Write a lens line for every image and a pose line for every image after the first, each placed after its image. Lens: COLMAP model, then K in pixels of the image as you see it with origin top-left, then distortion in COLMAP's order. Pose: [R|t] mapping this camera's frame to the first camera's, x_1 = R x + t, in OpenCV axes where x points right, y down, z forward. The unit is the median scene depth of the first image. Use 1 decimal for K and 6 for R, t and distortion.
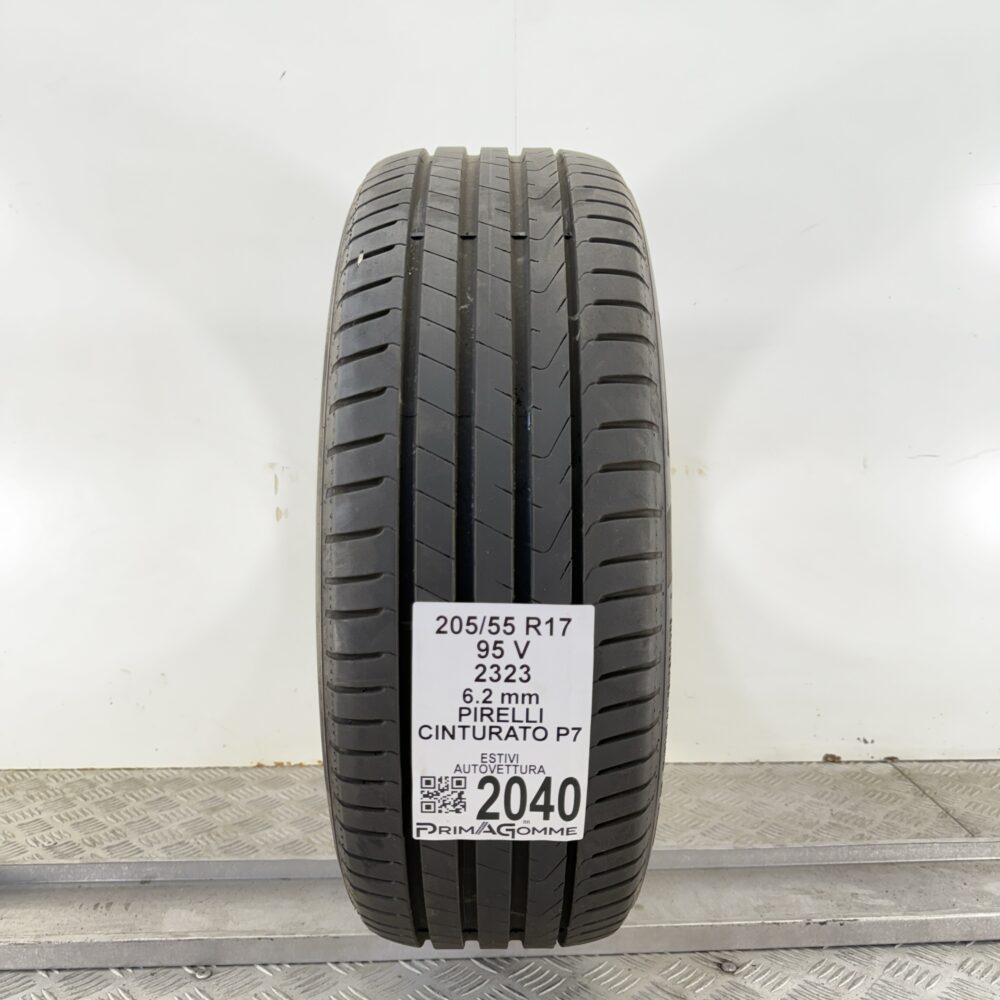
lens RADIAL K [[1031.7, 0, 500.0], [0, 1031.7, 500.0], [0, 0, 1]] dist [0.072240, -0.133029]
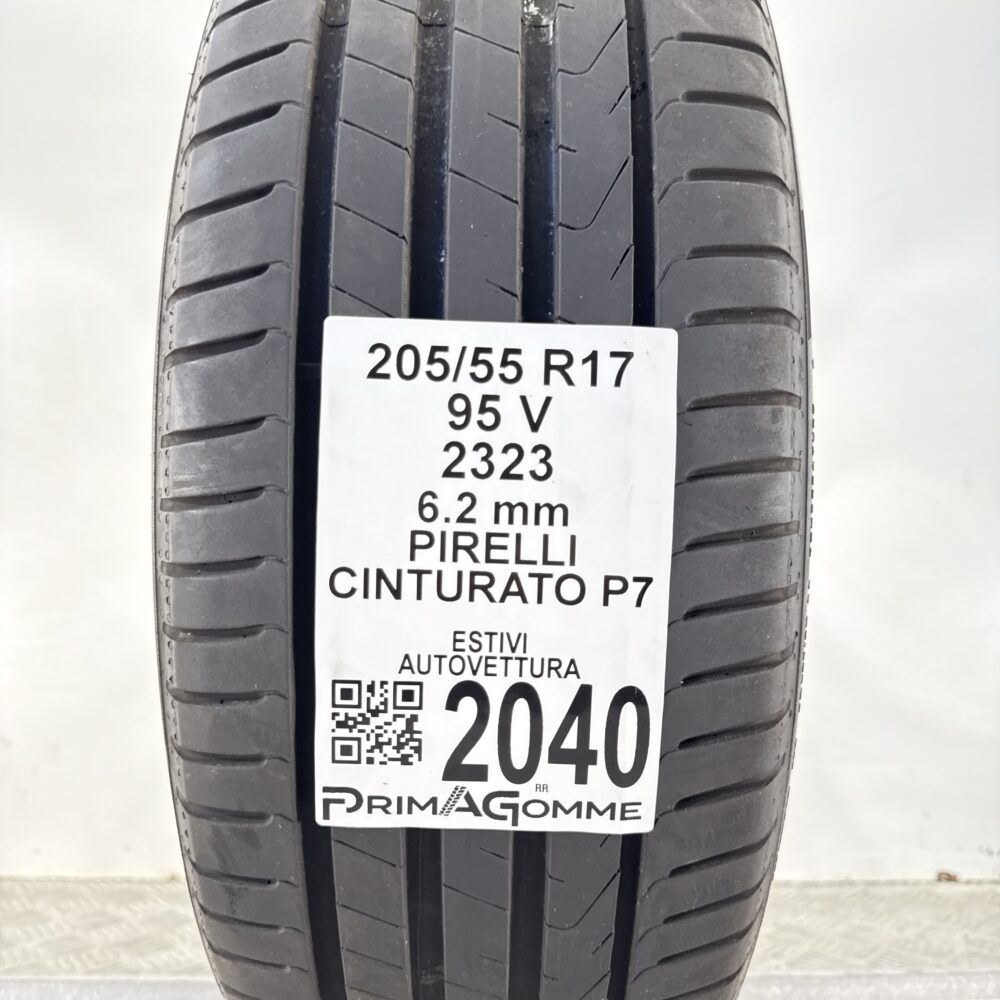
lens RADIAL K [[1031.7, 0, 500.0], [0, 1031.7, 500.0], [0, 0, 1]] dist [0.072240, -0.133029]
pose [[0.999913, 0.011553, -0.006399, 0.007152], [-0.012515, 0.983617, -0.179837, 0.273586], [0.004216, 0.179902, 0.983676, 0.497811]]
